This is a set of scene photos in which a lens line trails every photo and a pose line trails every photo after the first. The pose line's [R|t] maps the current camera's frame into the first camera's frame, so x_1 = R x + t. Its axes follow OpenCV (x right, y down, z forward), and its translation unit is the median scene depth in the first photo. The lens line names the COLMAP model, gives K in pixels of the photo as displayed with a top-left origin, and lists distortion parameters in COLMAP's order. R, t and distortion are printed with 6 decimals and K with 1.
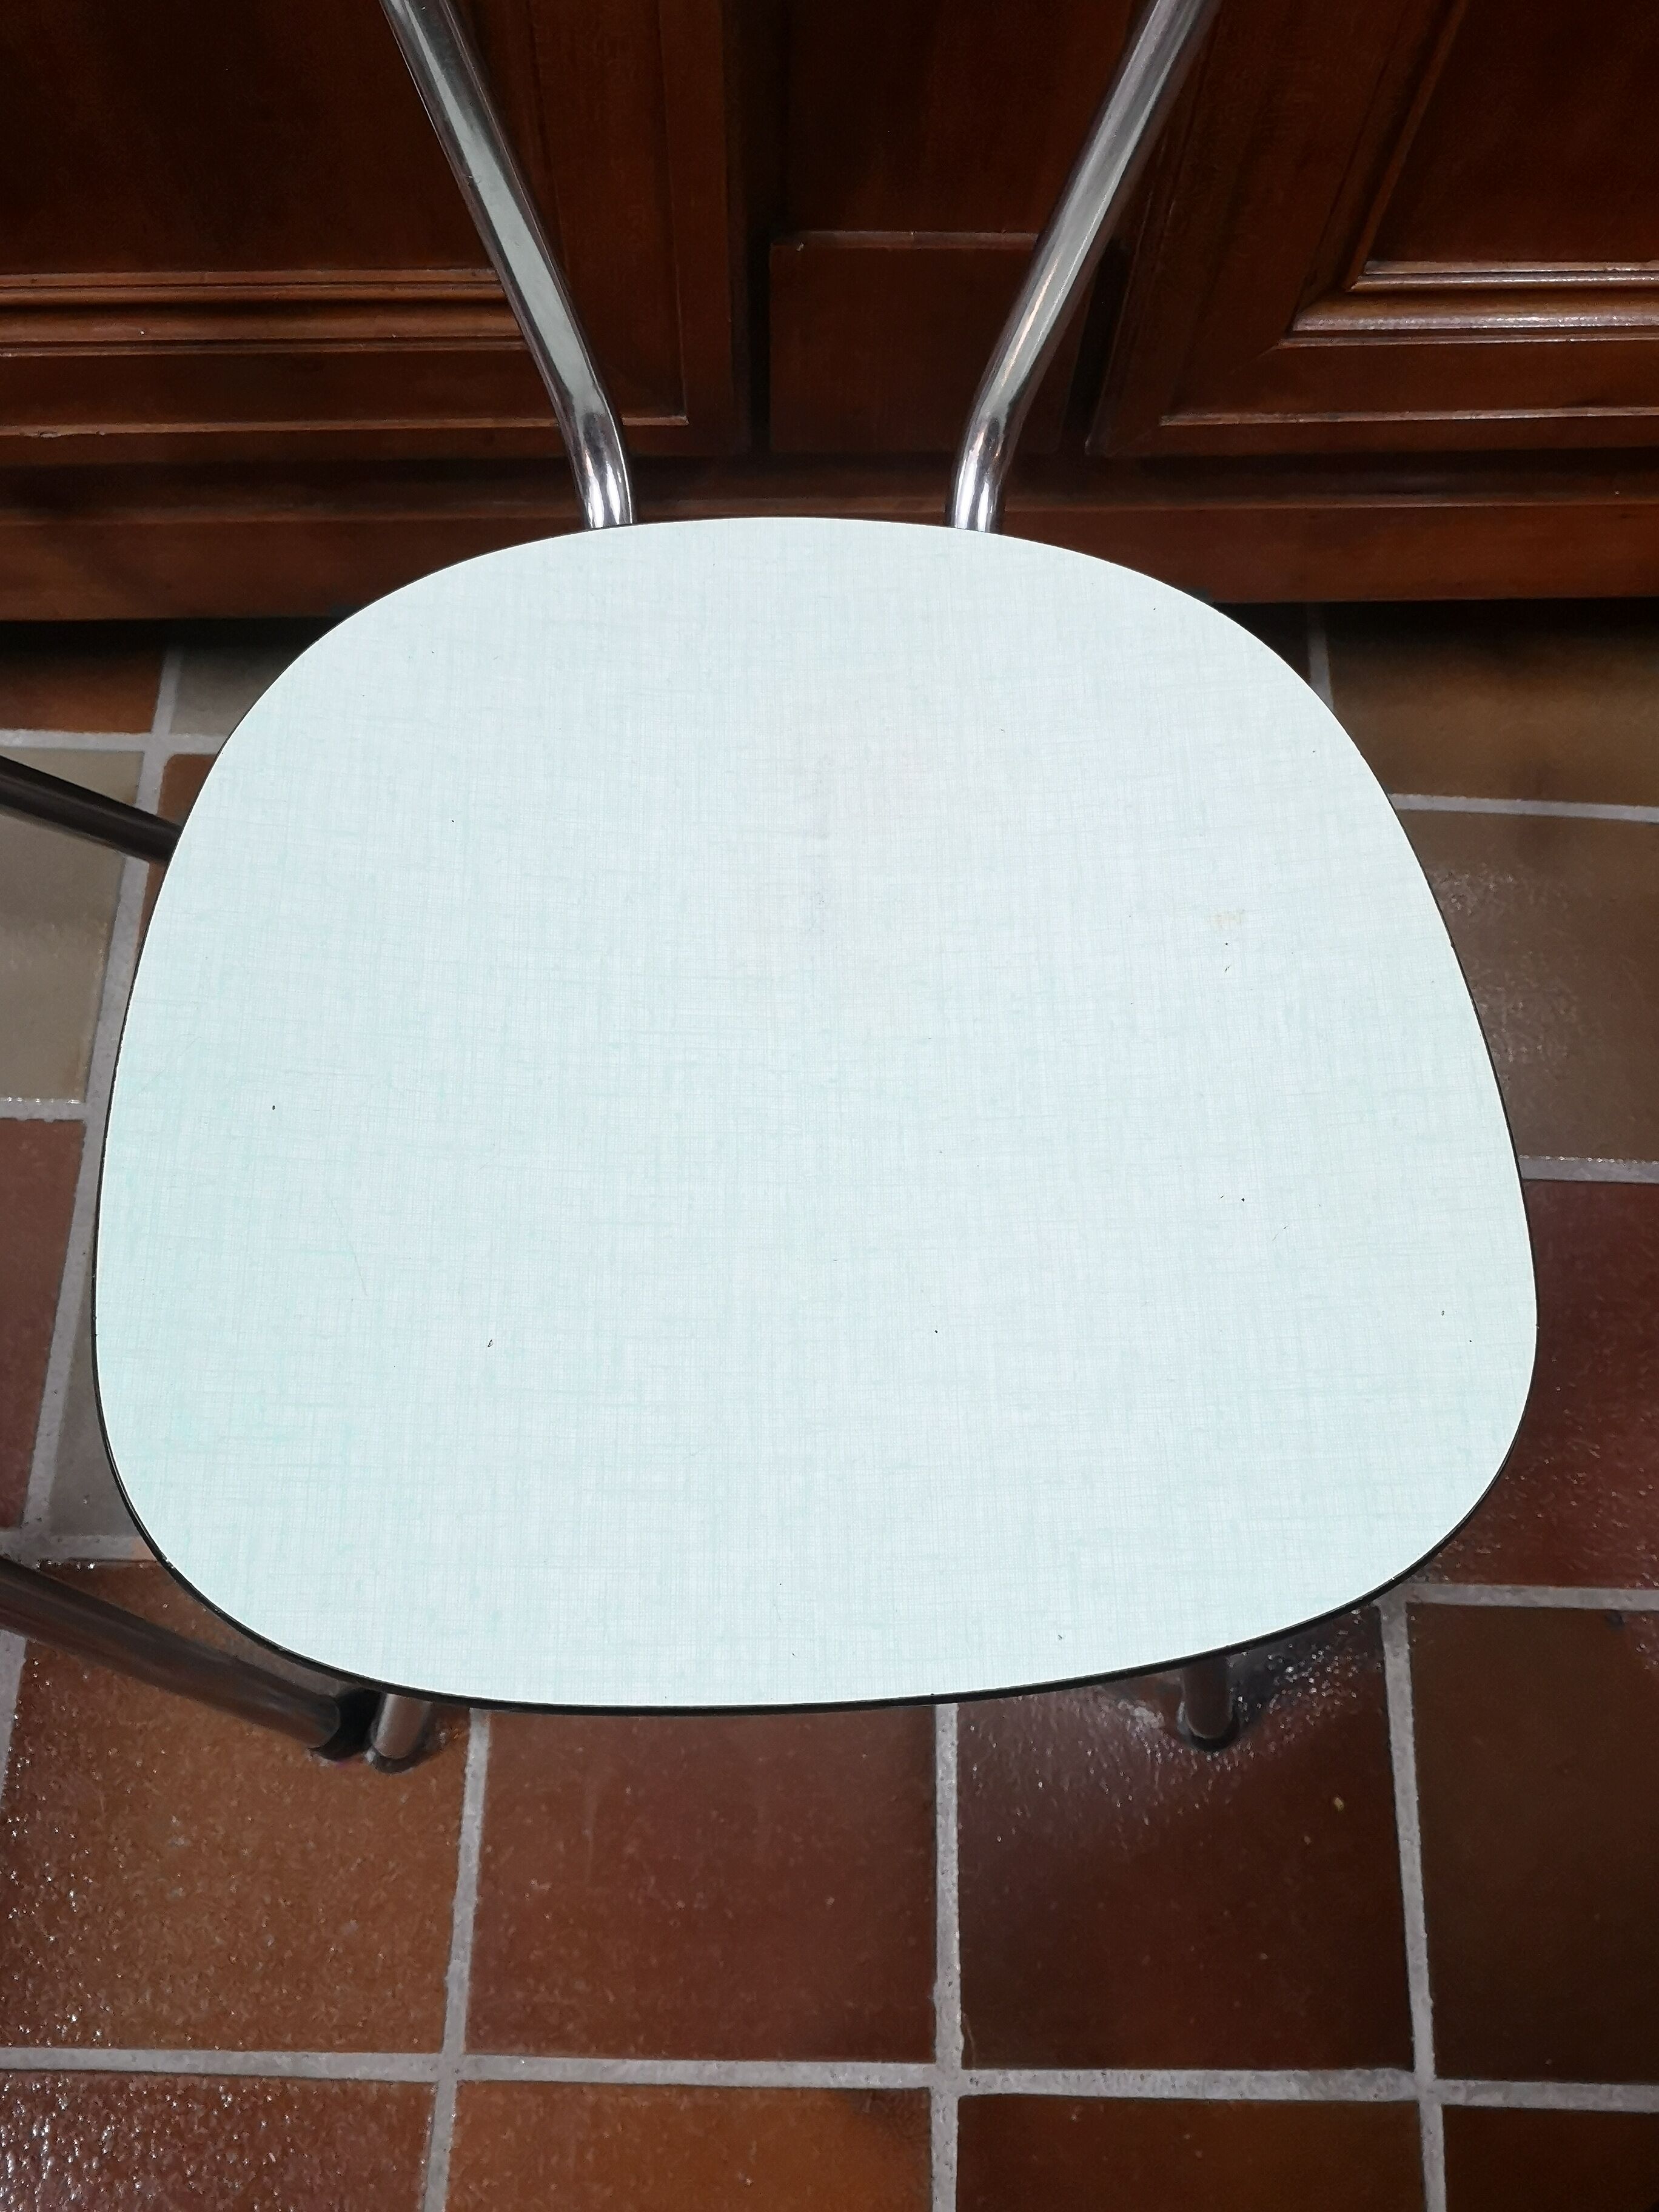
lens RADIAL K [[1745.6, 0, 842.0], [0, 1745.6, 1100.3], [0, 0, 1]] dist [0.016772, -0.033525]
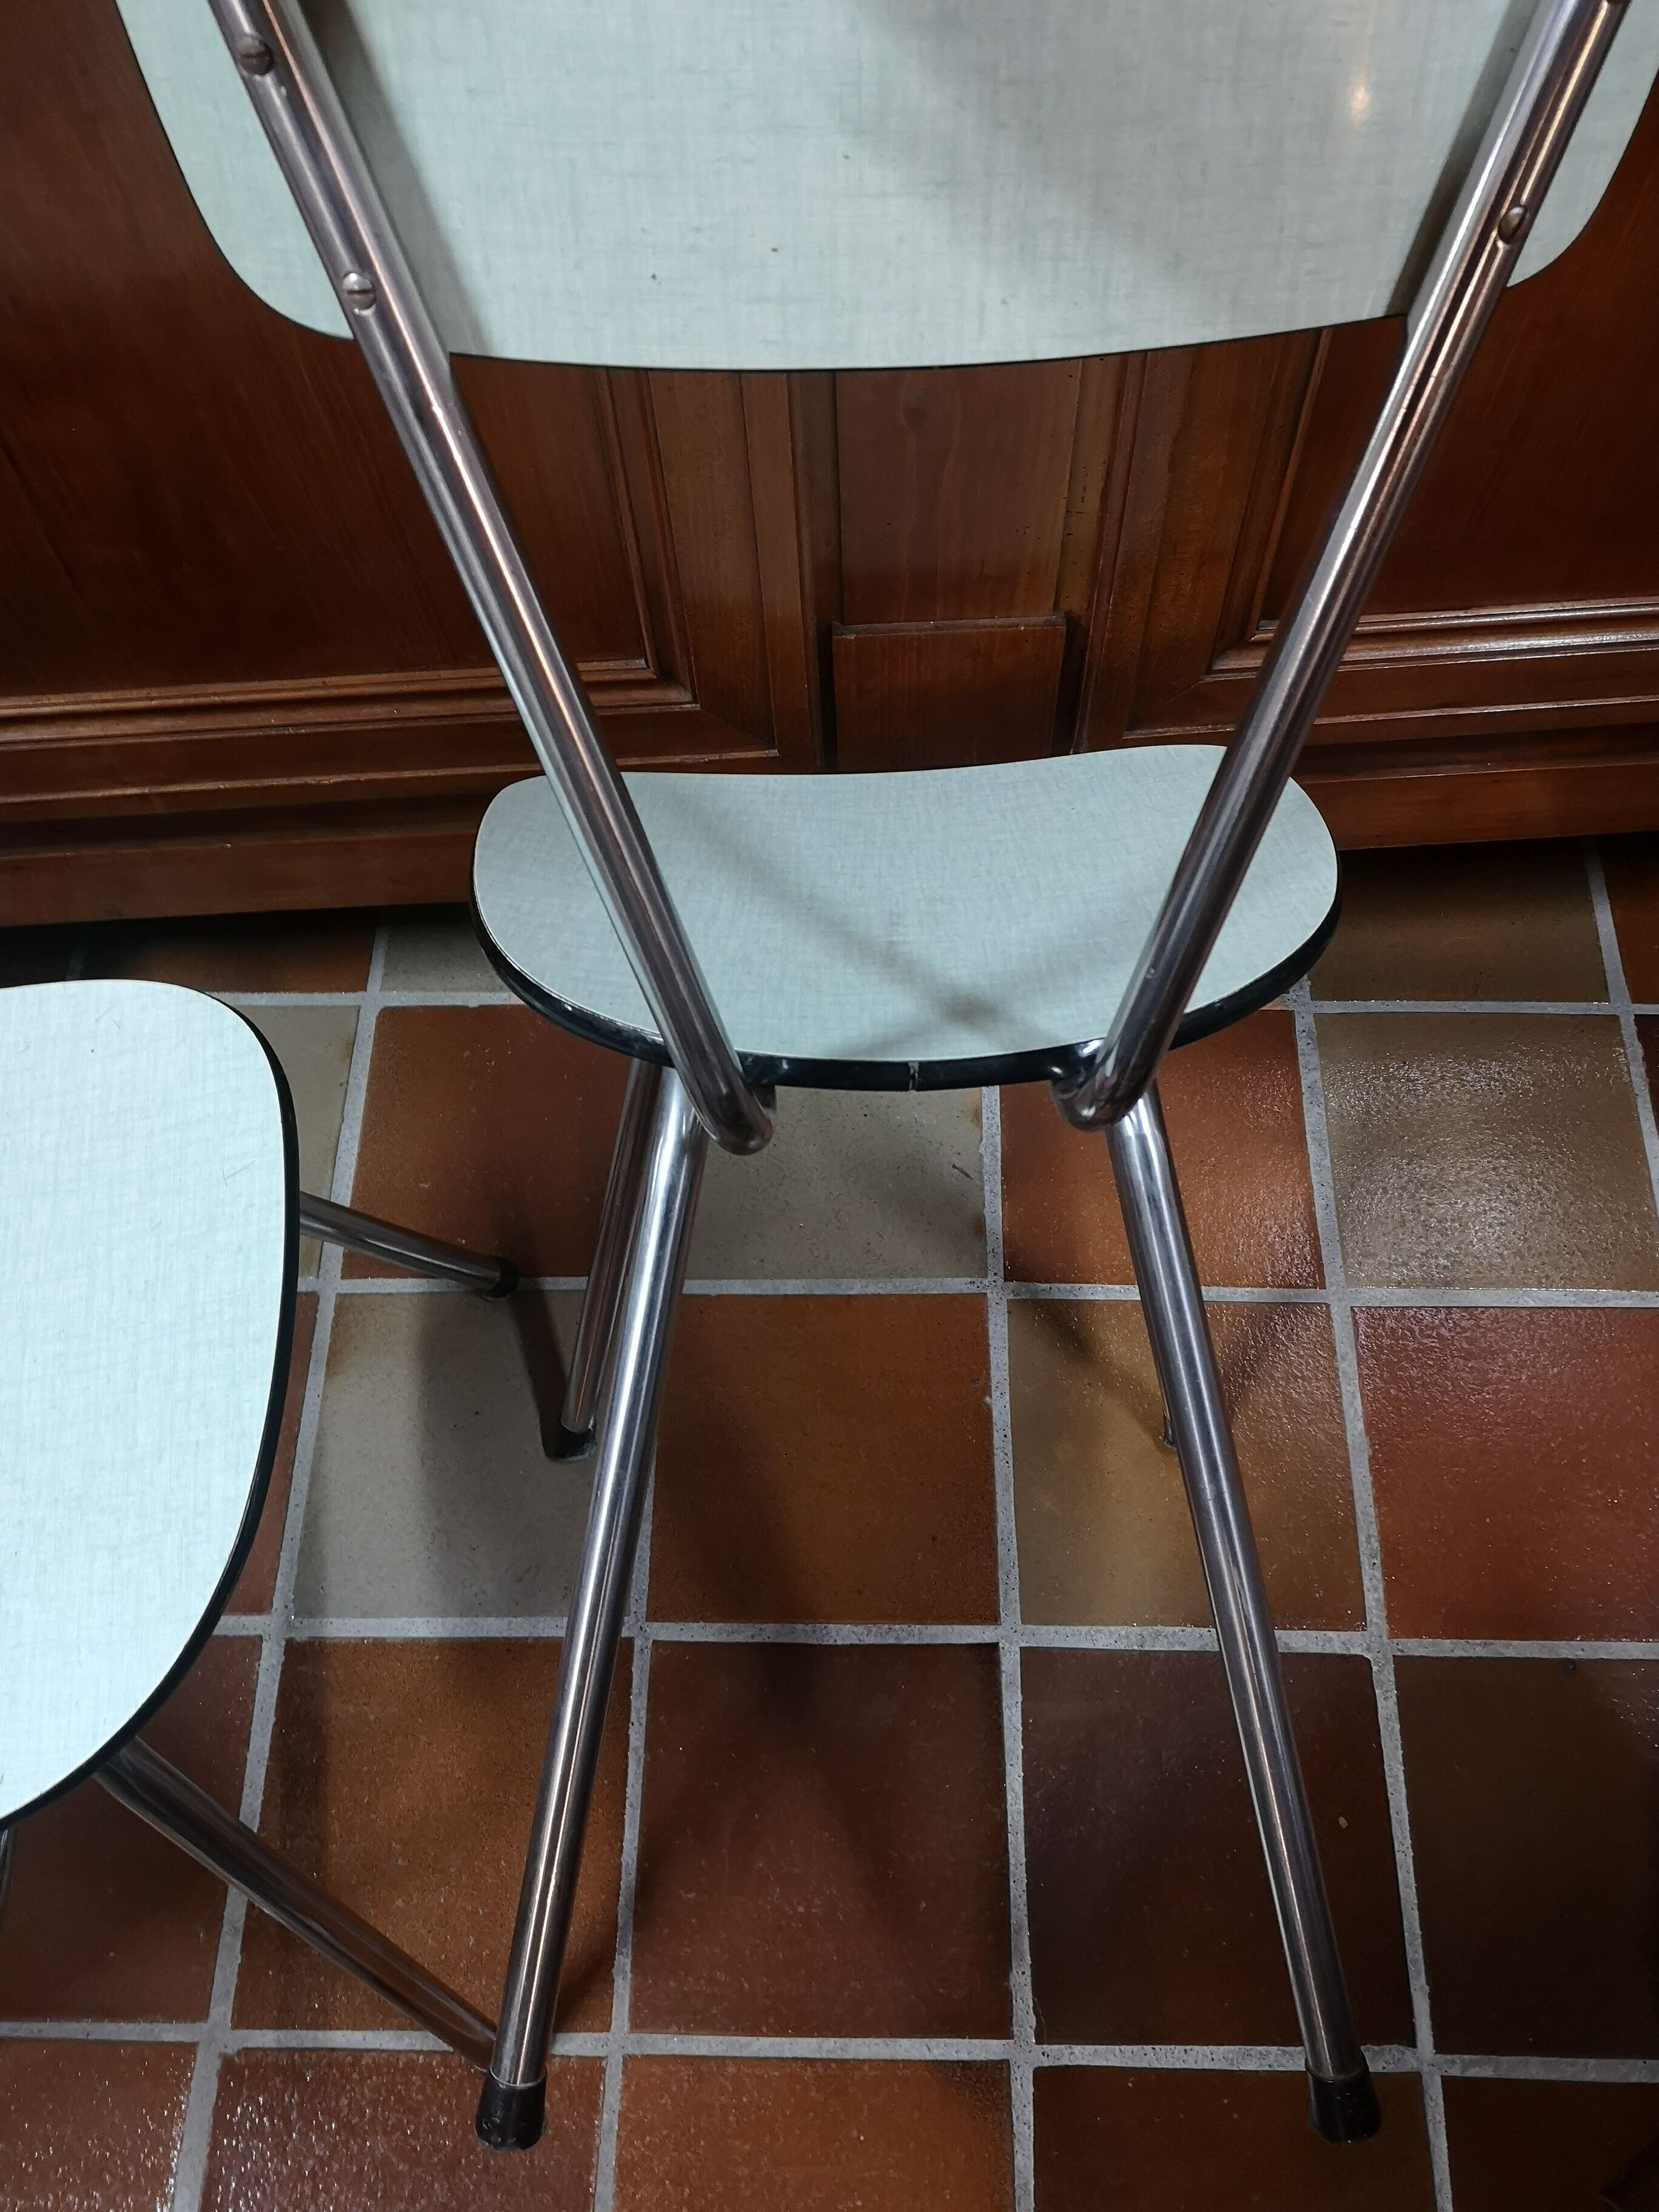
lens RADIAL K [[1745.6, 0, 845.9], [0, 1745.6, 1108.0], [0, 0, 1]] dist [0.016772, -0.033525]
pose [[0.997952, -0.035904, -0.052932, 0.025118], [0.028598, 0.990726, -0.132833, 0.068115], [0.057210, 0.131047, 0.989724, -0.294420]]
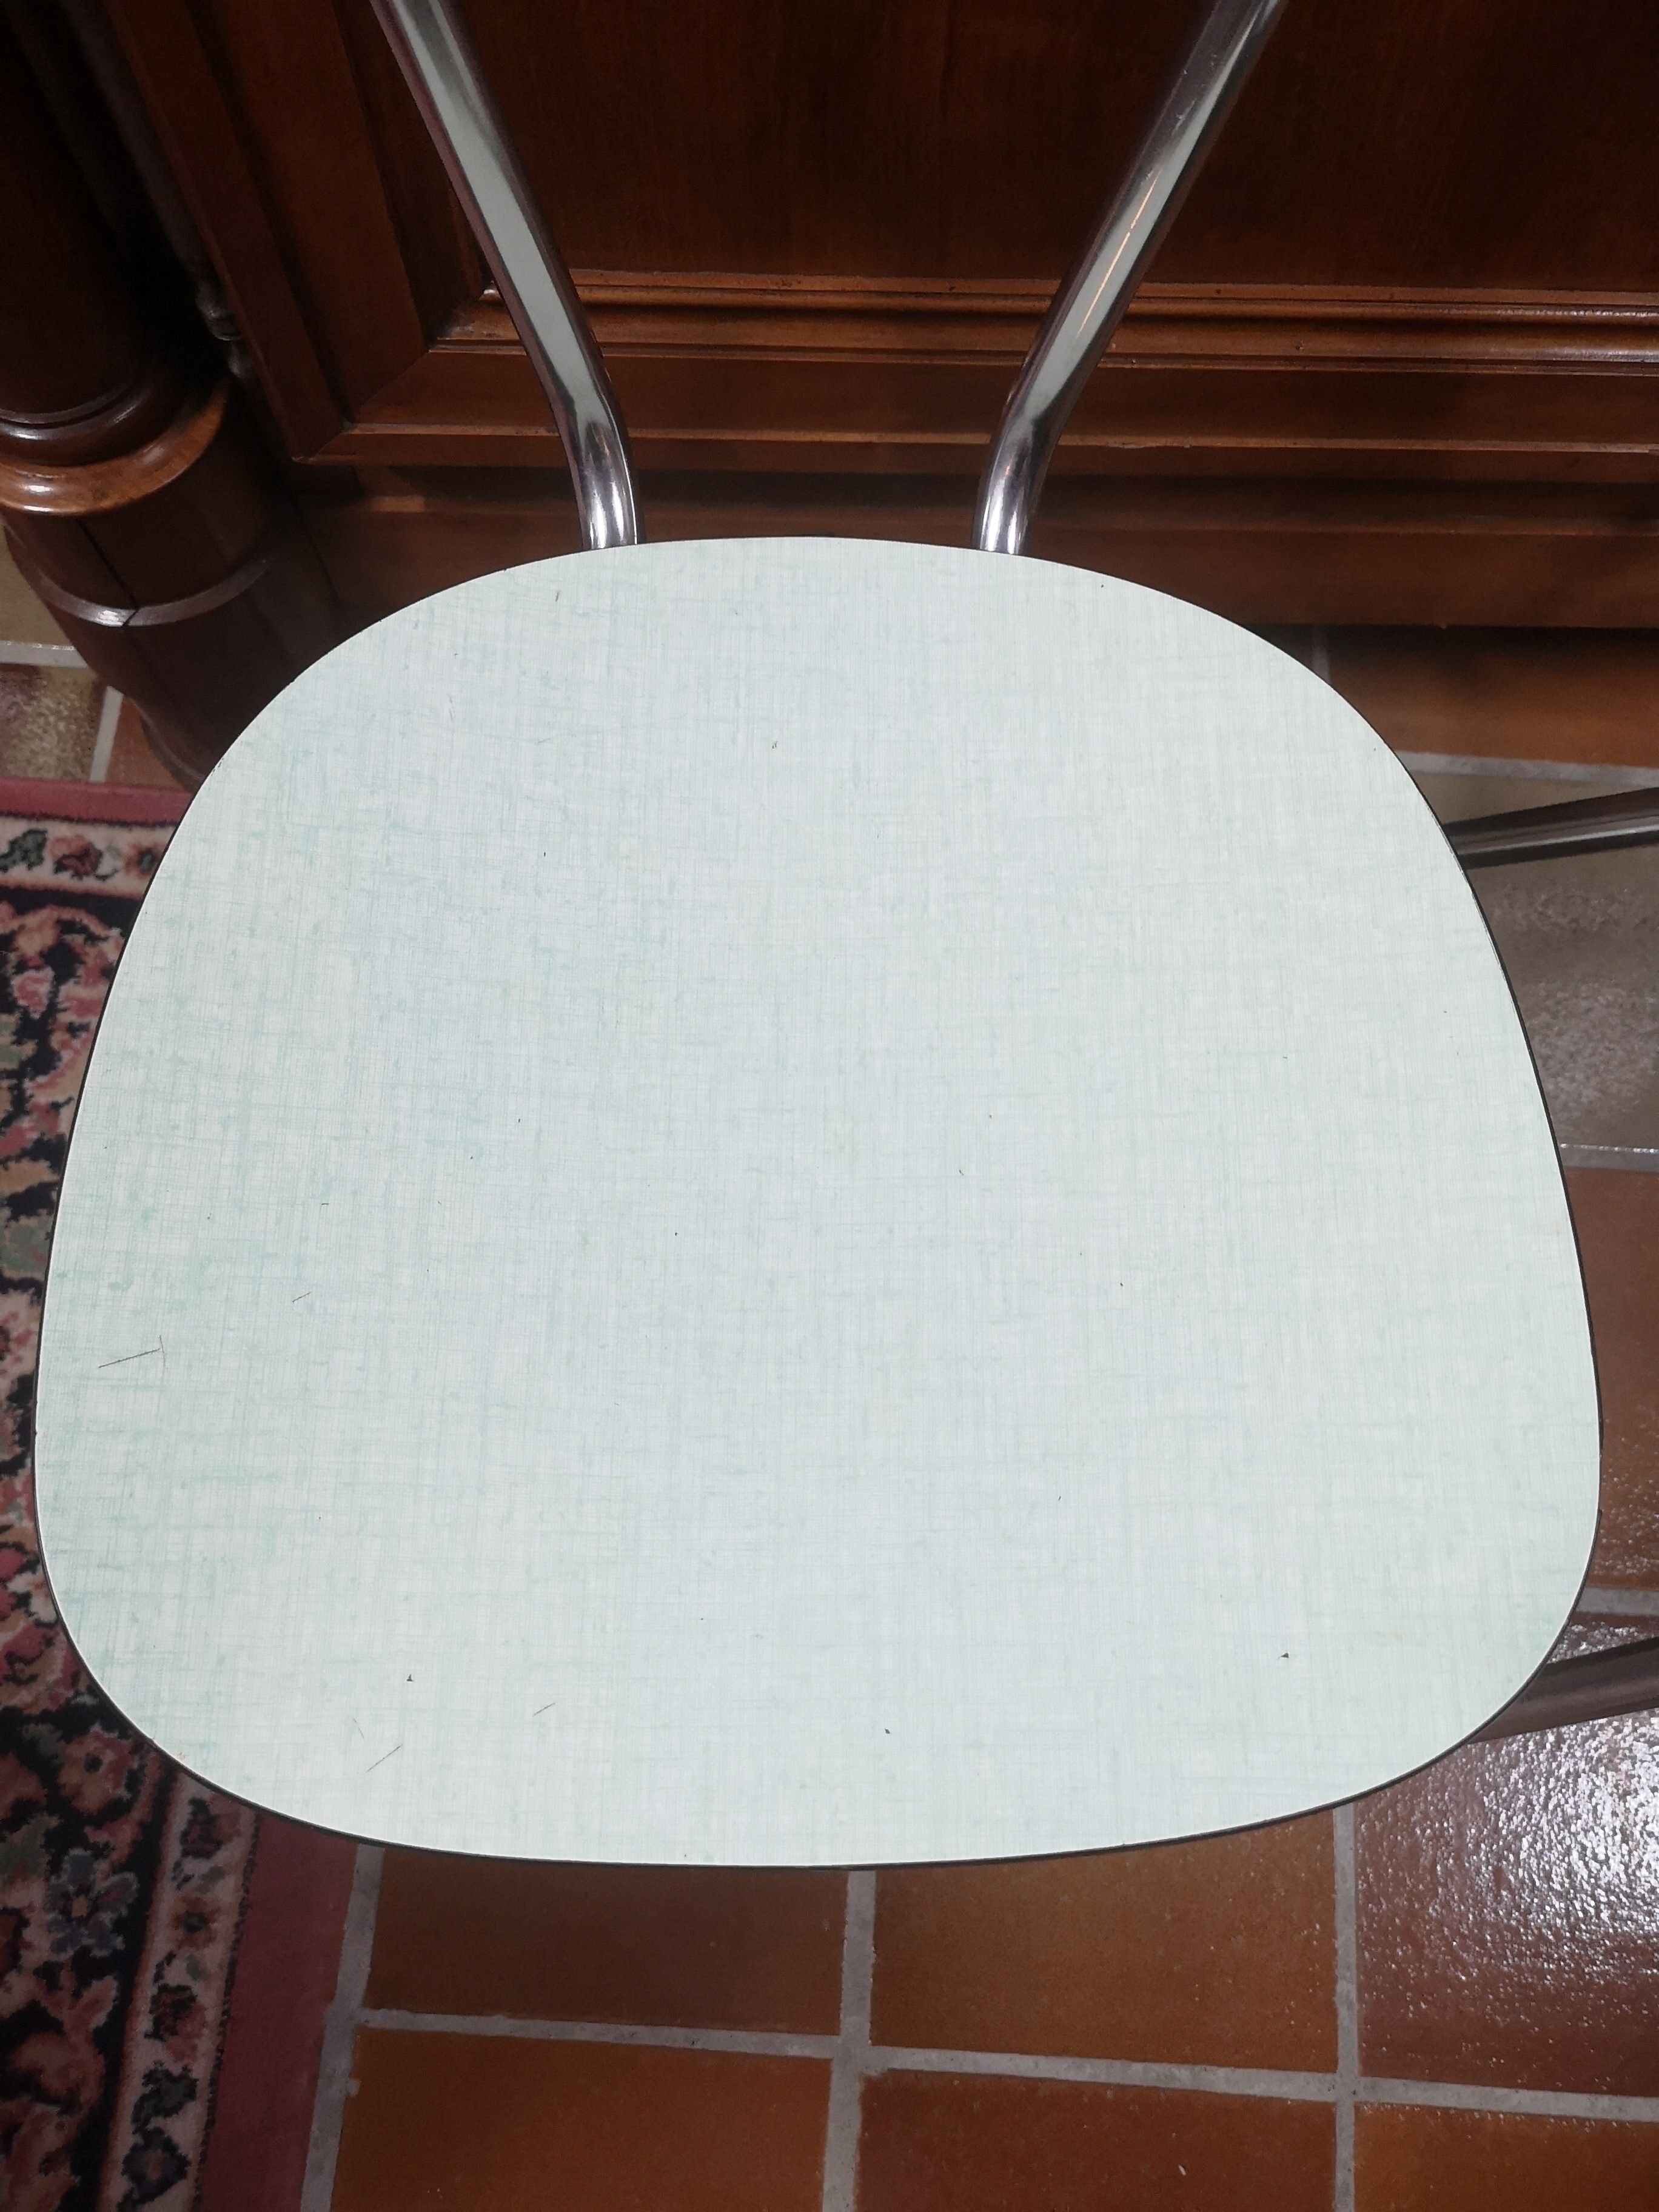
lens RADIAL K [[1745.6, 0, 845.9], [0, 1745.6, 1099.9], [0, 0, 1]] dist [0.016772, -0.033525]
pose [[0.998843, 0.041591, -0.024156, -0.510747], [-0.040407, 0.998048, 0.047612, -0.052442], [0.026089, -0.046581, 0.998574, 0.011997]]
